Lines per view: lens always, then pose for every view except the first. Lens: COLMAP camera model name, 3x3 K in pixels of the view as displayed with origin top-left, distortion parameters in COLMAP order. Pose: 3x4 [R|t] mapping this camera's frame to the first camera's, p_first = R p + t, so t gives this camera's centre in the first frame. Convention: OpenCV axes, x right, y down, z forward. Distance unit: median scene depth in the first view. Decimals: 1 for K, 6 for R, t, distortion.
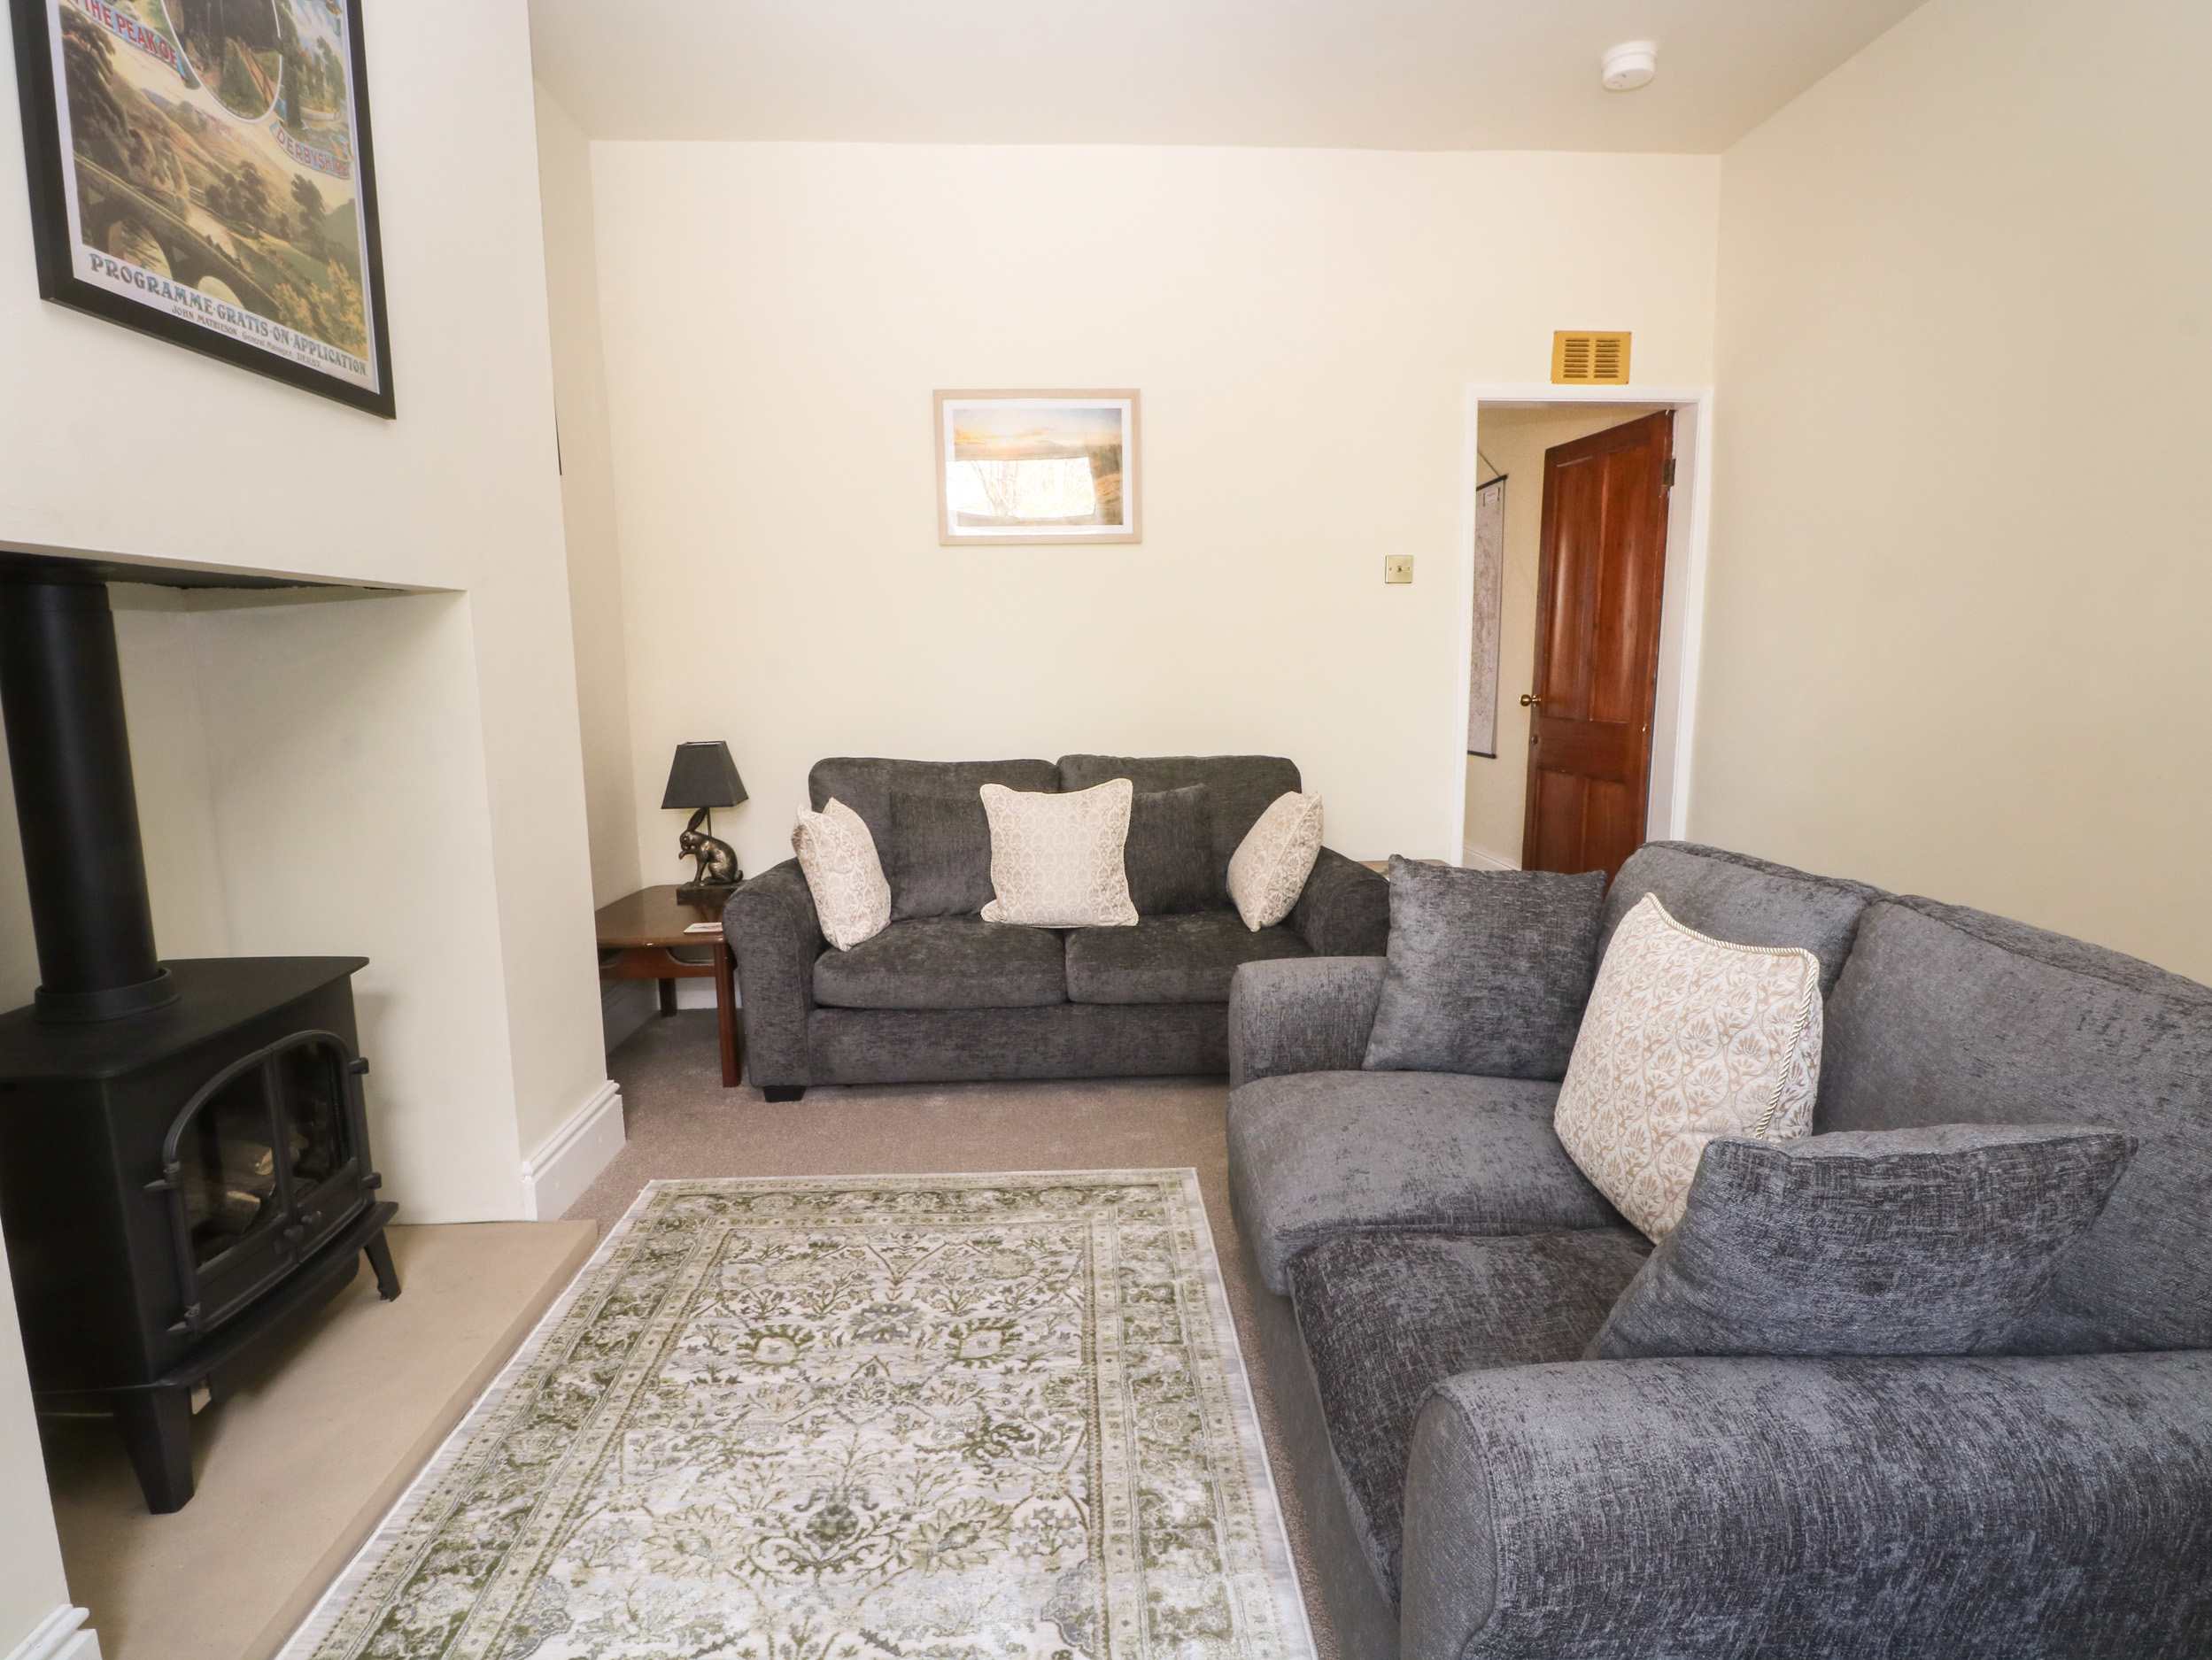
lens RADIAL K [[1180.8, 0, 1103.0], [0, 1180.8, 833.0], [0, 0, 1]] dist [0.008610, -0.019182]
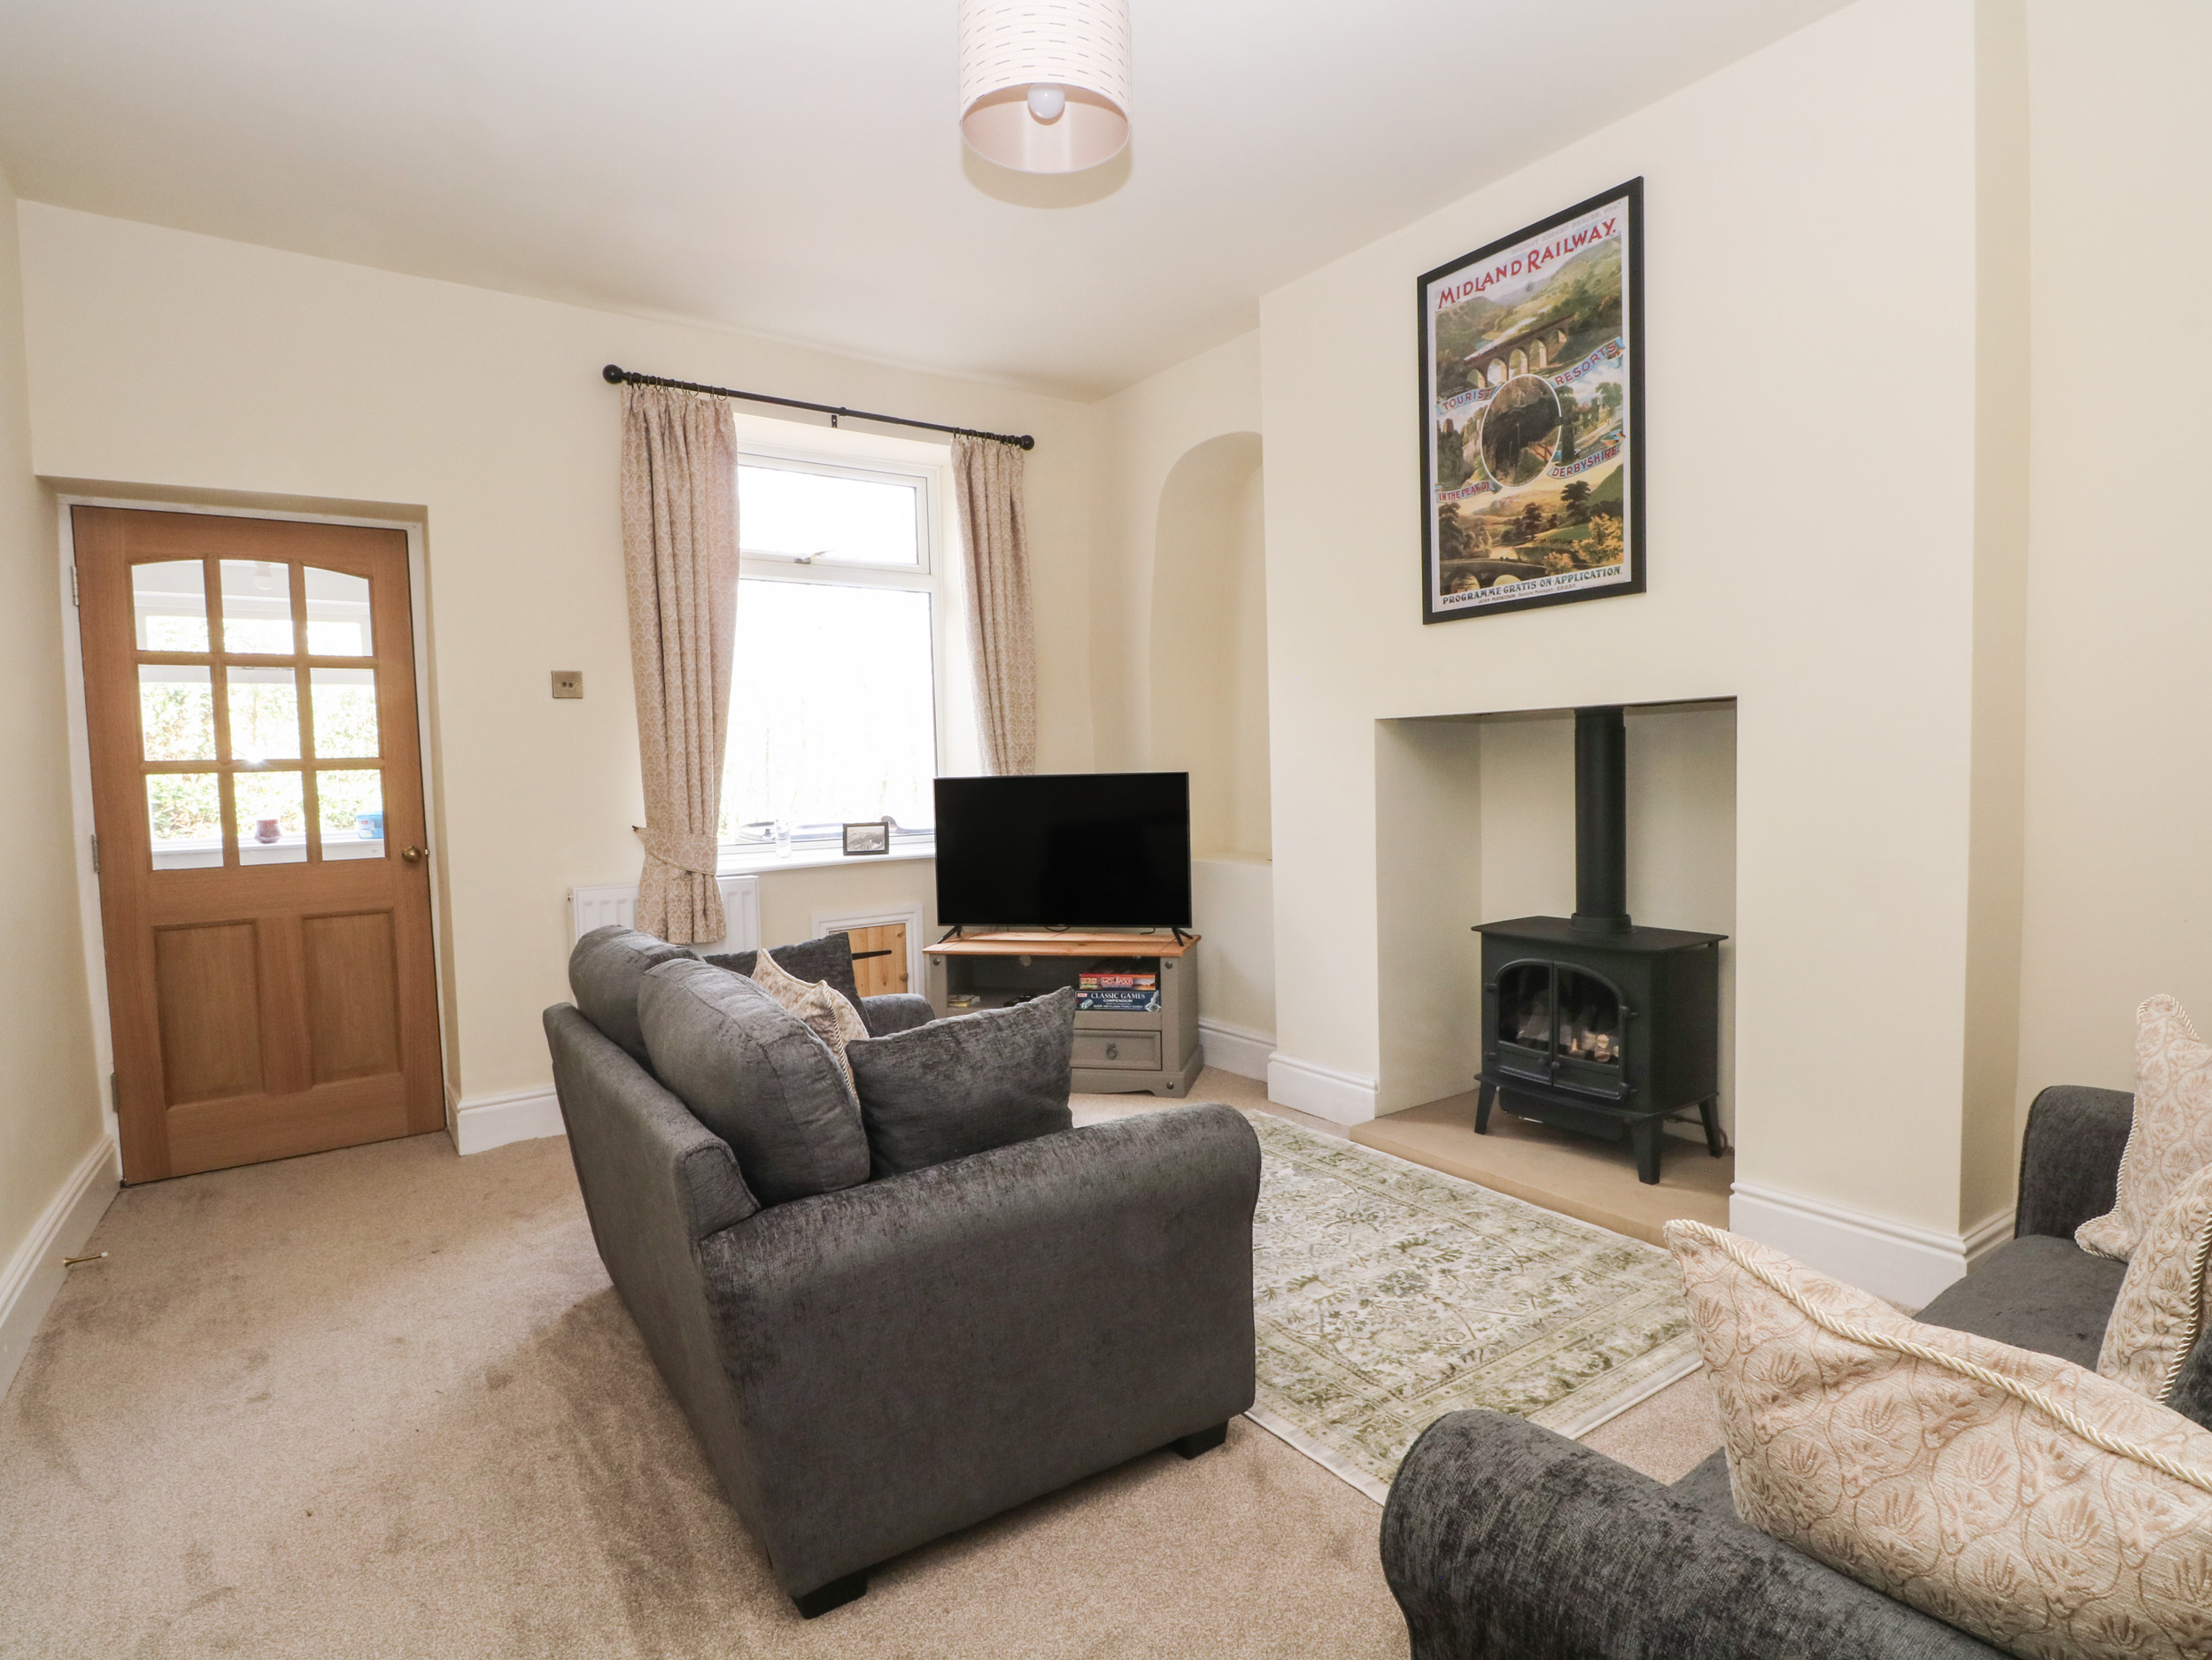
lens RADIAL K [[1180.8, 0, 1103.0], [0, 1180.8, 833.0], [0, 0, 1]] dist [0.008610, -0.019182]
pose [[-0.851528, 0.061402, -0.520702, 0.583453], [-0.042769, 0.981675, 0.185703, -0.227827], [0.522562, 0.180401, -0.833297, 1.470335]]
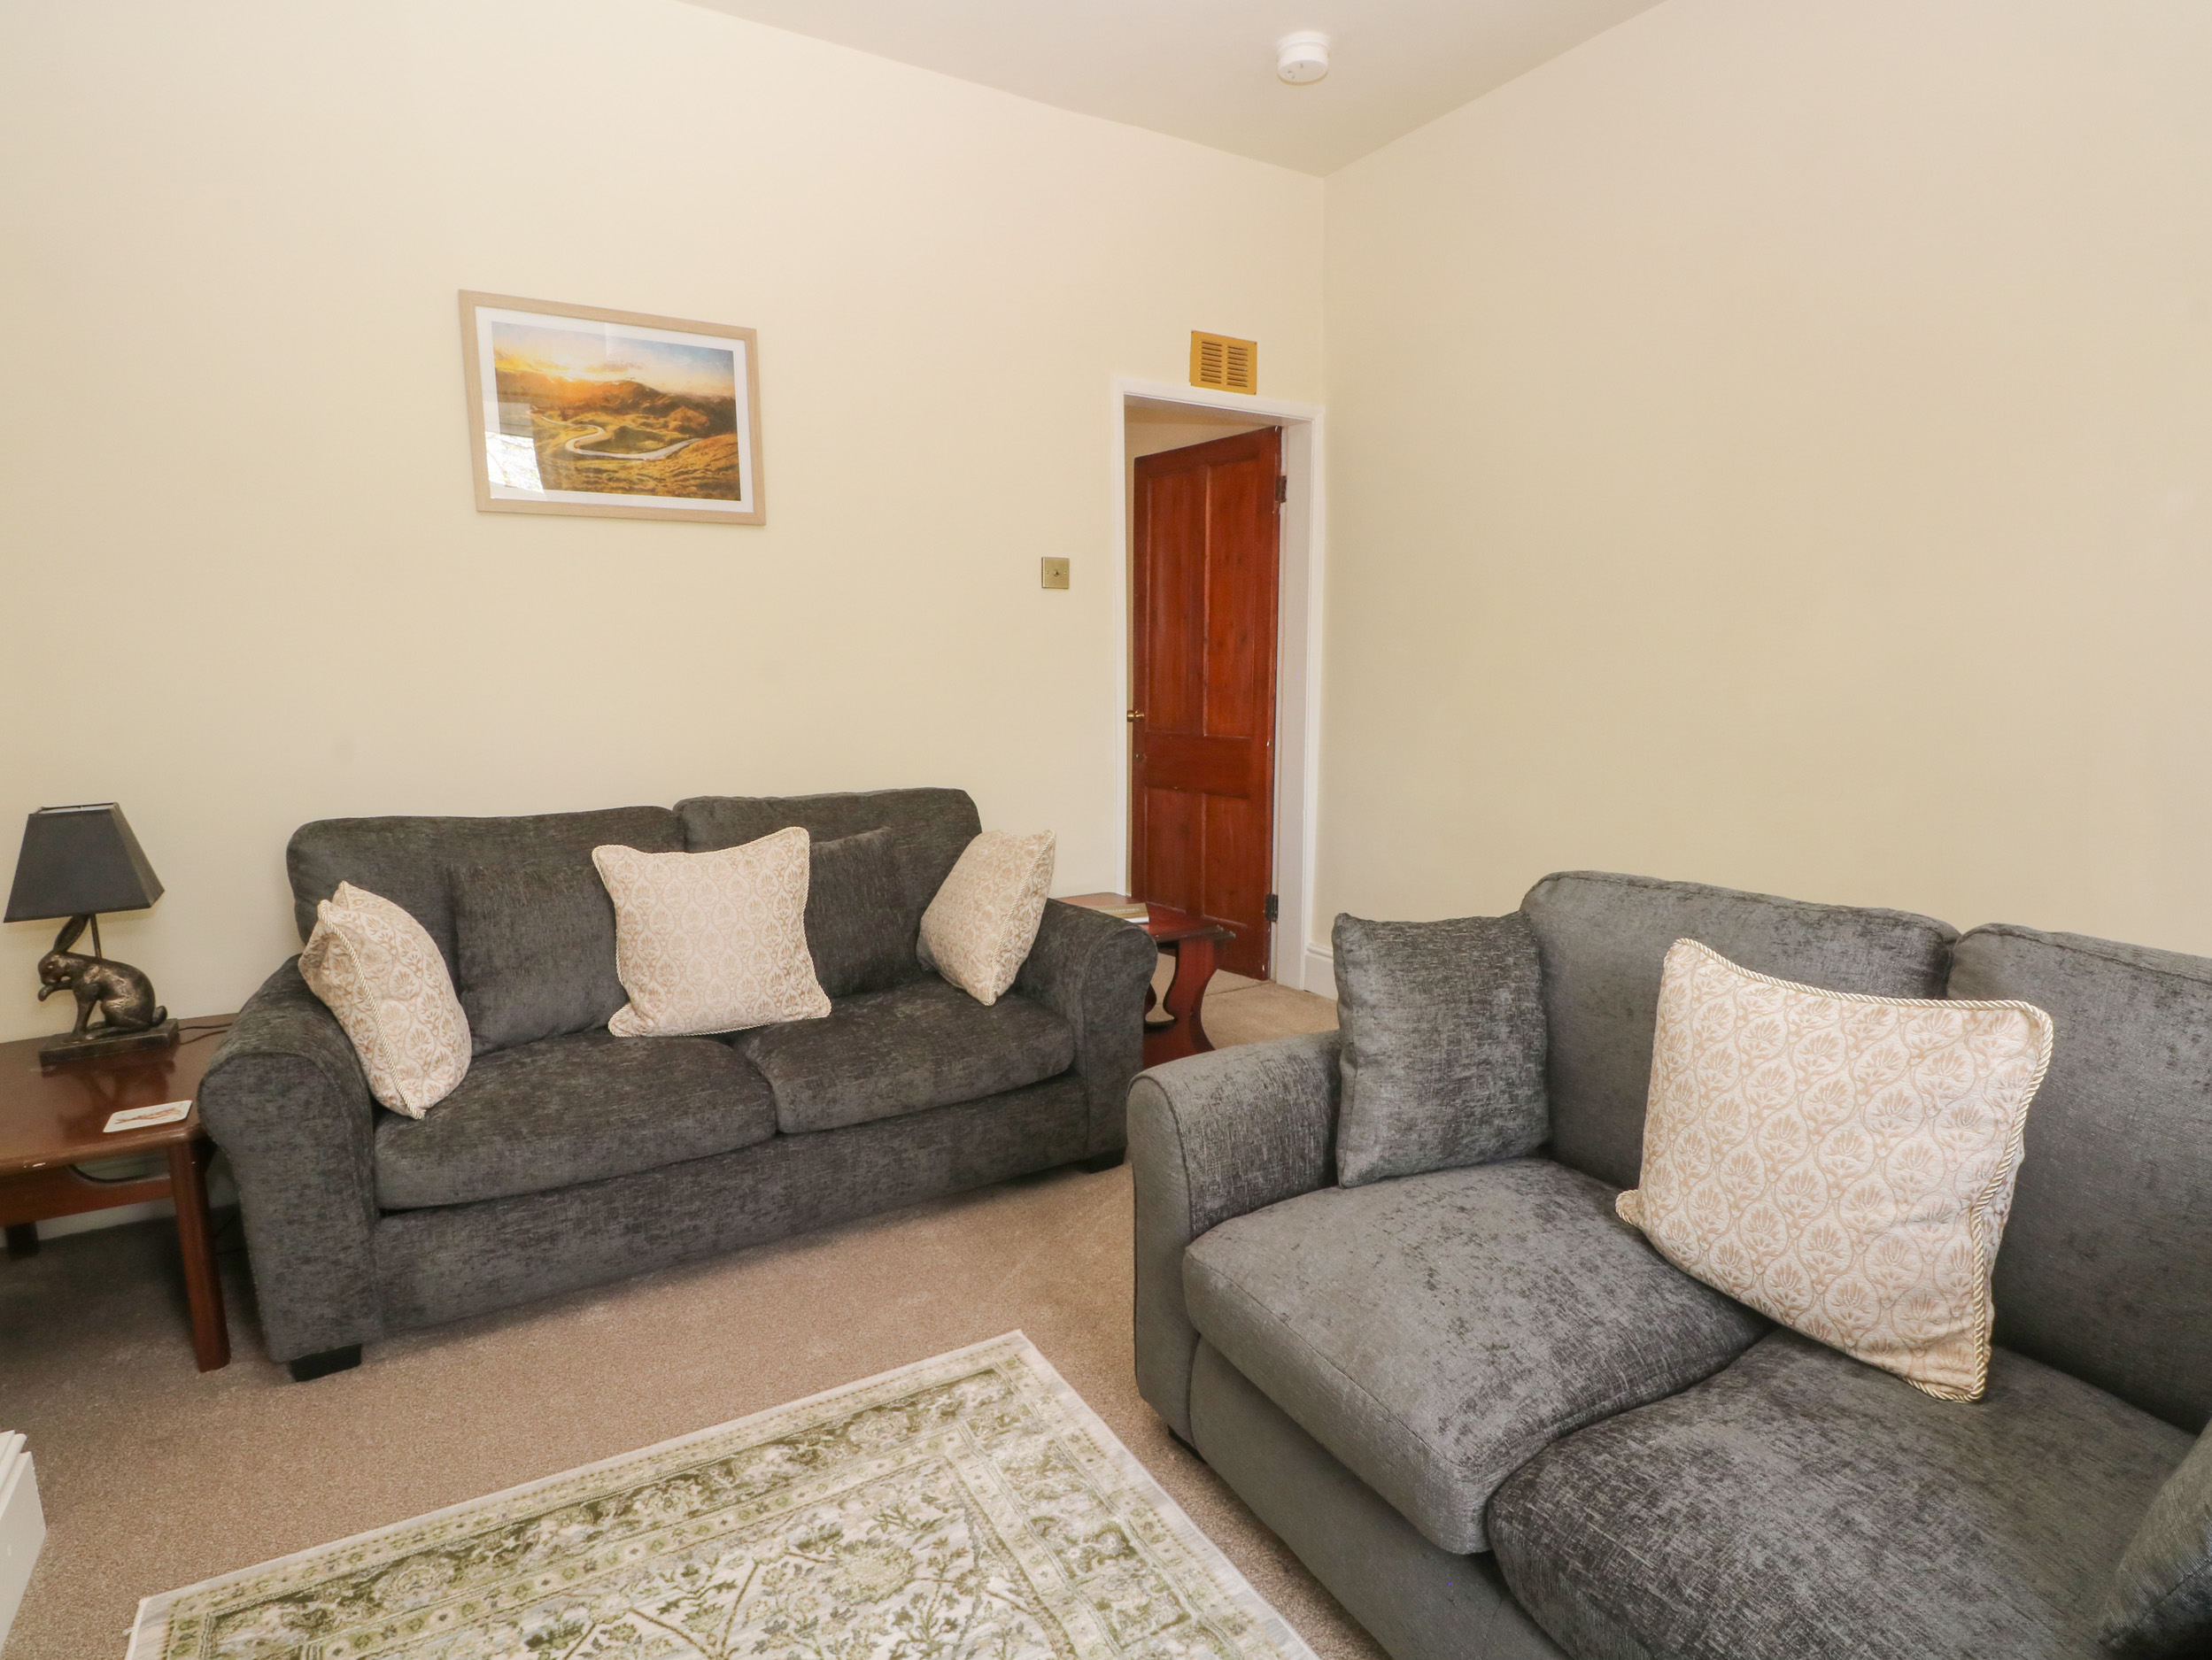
lens RADIAL K [[1180.8, 0, 1103.0], [0, 1180.8, 833.0], [0, 0, 1]] dist [0.008610, -0.019182]
pose [[0.875910, -0.062112, 0.478459, -0.233584], [0.067620, 0.997695, 0.005727, -0.043596], [-0.477712, 0.027337, 0.878091, 0.298150]]
